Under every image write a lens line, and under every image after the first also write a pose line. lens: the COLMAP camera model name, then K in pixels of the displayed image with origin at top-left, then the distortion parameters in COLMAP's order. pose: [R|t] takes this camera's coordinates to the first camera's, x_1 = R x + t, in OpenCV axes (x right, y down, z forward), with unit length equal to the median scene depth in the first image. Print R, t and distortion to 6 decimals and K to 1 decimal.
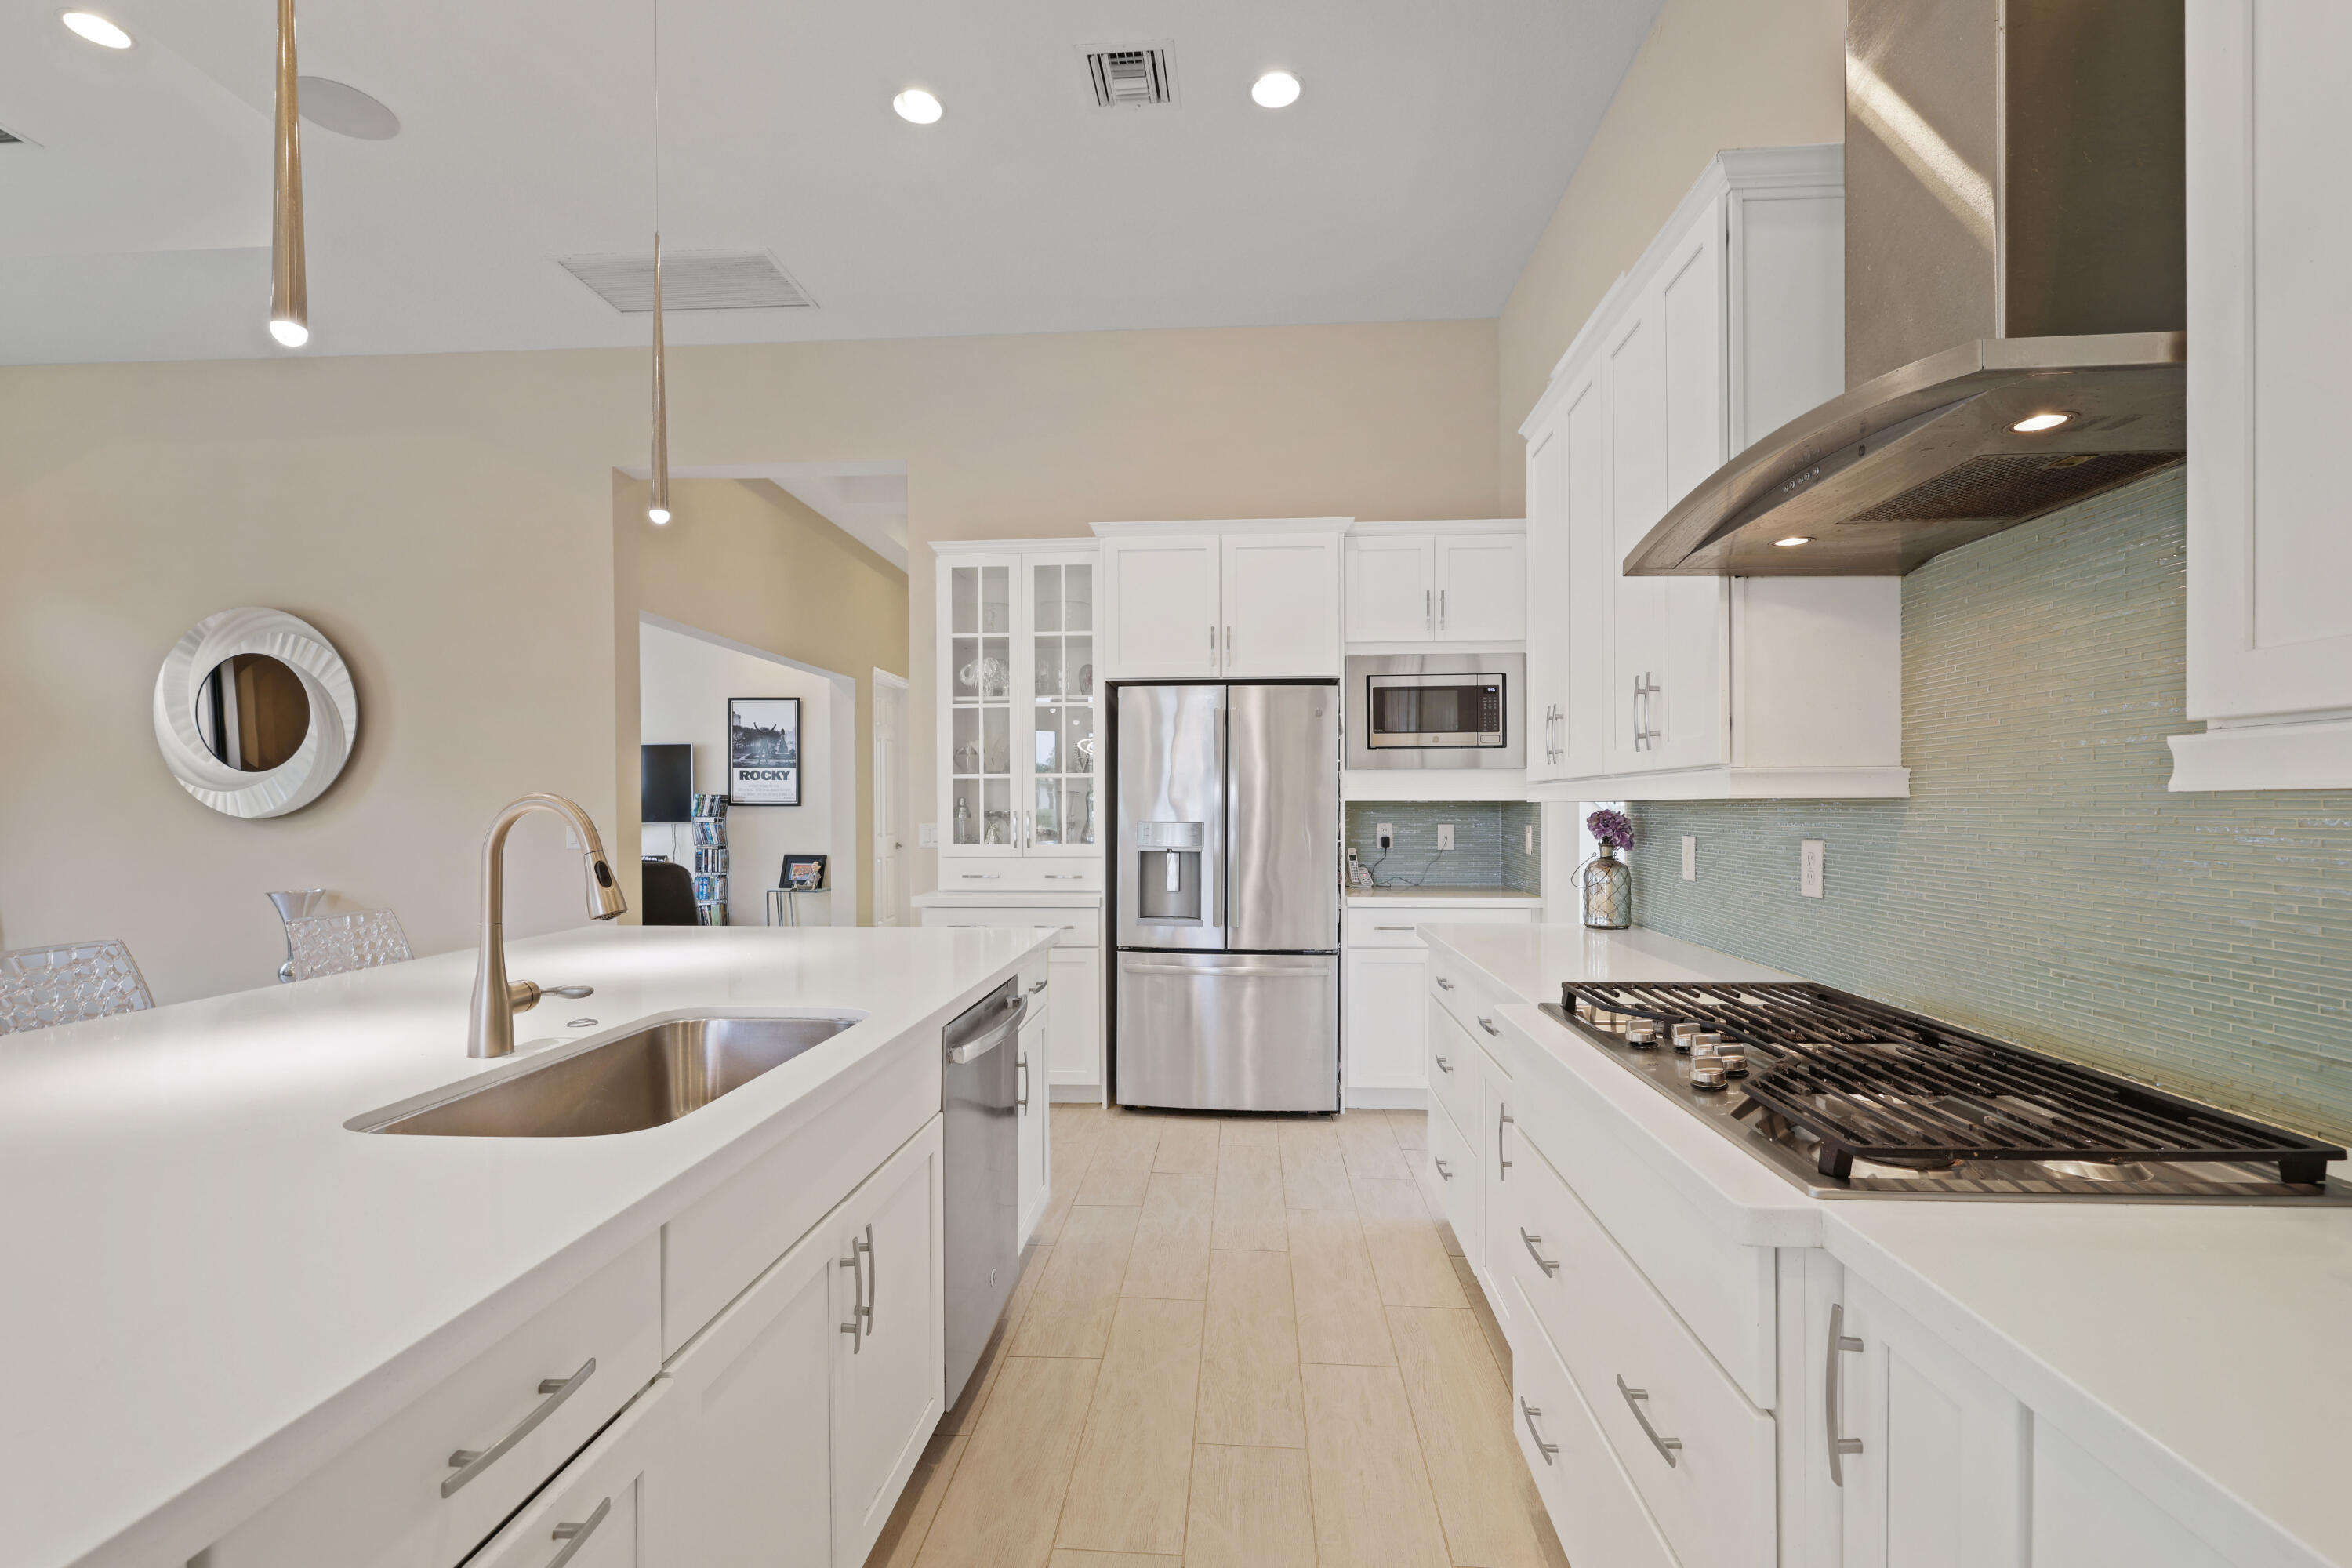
lens RADIAL K [[1005.2, 0, 1177.4], [0, 1005.2, 804.5], [0, 0, 1]] dist [-0.001233, 0.000361]
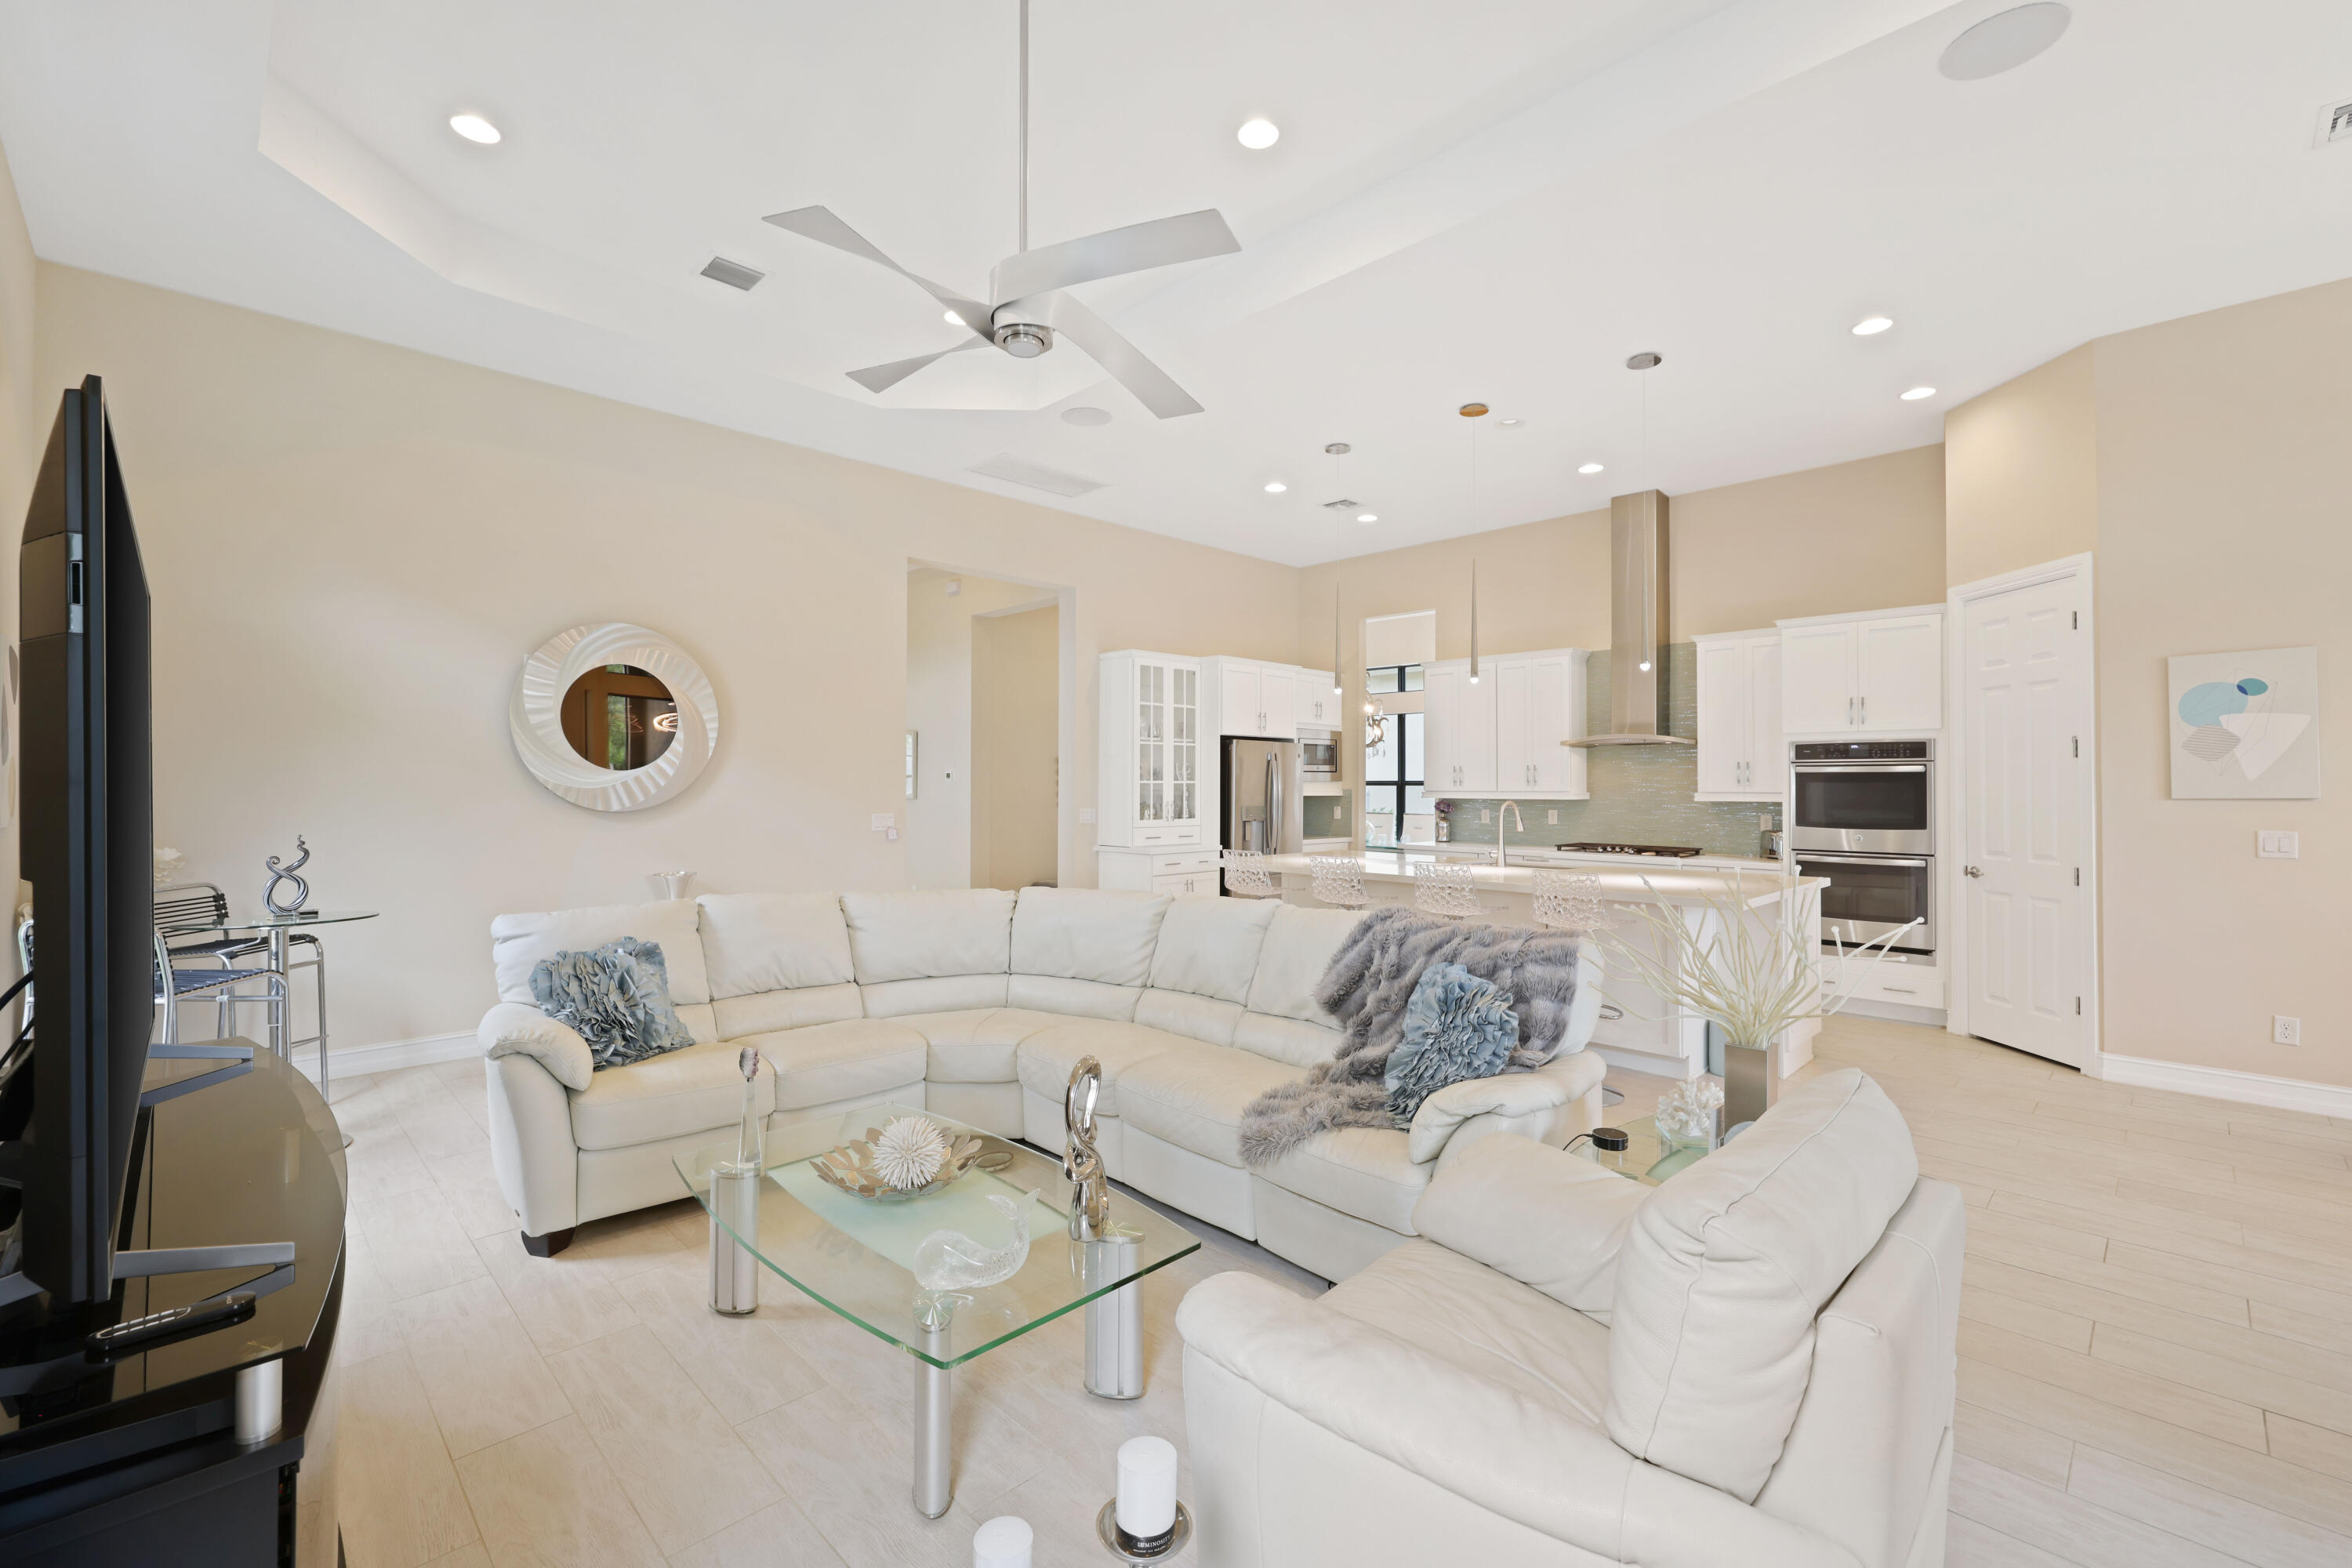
lens RADIAL K [[1005.2, 0, 1176.7], [0, 1005.2, 779.7], [0, 0, 1]] dist [-0.001233, 0.000361]
pose [[0.661139, 0.009492, 0.750204, -1.533306], [-0.002461, 0.999942, -0.010483, -0.012940], [-0.750260, 0.005085, 0.661124, -0.232807]]
